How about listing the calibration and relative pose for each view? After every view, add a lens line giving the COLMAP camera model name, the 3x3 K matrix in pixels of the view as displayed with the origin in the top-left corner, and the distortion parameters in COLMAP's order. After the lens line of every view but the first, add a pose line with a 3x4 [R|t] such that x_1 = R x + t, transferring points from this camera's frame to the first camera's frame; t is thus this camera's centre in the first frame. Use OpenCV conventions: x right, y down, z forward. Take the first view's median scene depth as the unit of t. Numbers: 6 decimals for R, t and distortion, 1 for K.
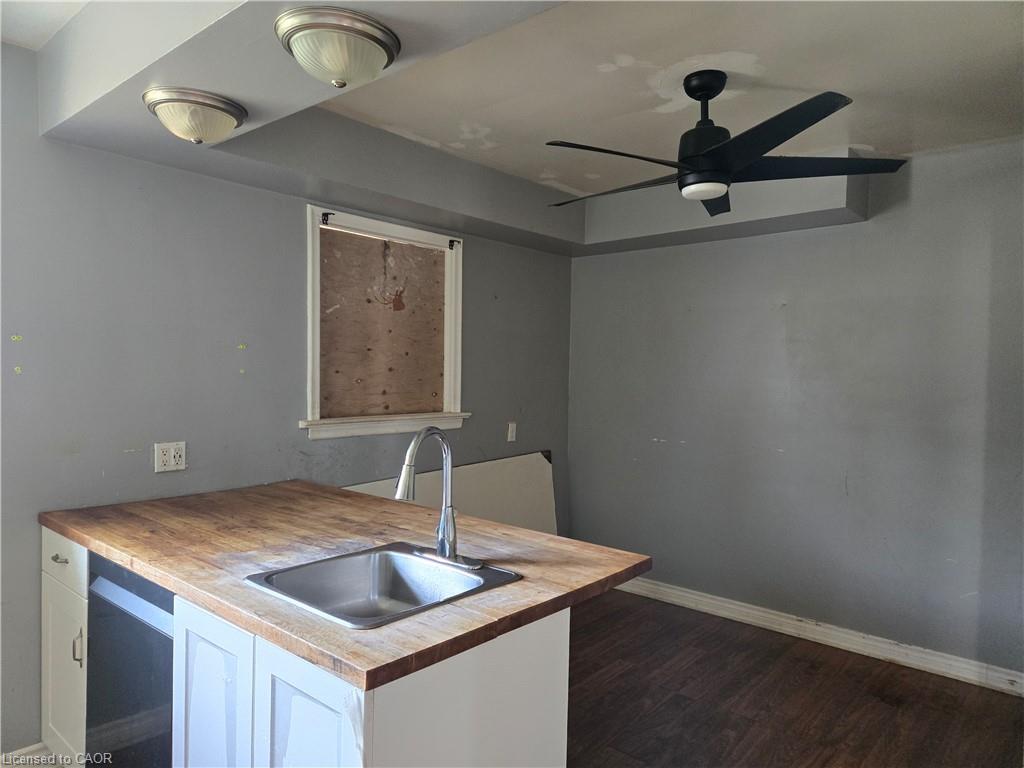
lens RADIAL K [[689.5, 0, 541.9], [0, 689.5, 389.9], [0, 0, 1]] dist [0.072102, -0.052203]
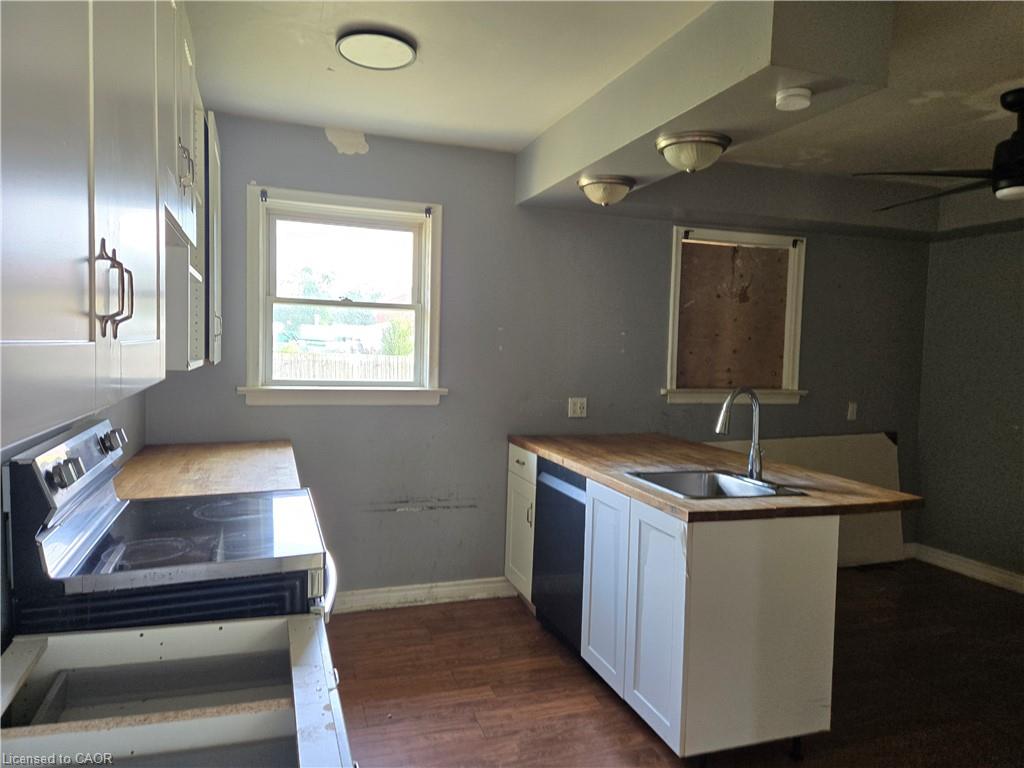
lens RADIAL K [[689.5, 0, 513.0], [0, 689.5, 385.0], [0, 0, 1]] dist [0.072102, -0.052203]
pose [[0.850095, 0.037380, -0.525301, 0.147928], [-0.030180, 0.999296, 0.022269, 0.022078], [0.525764, -0.003077, 0.850625, -0.386618]]
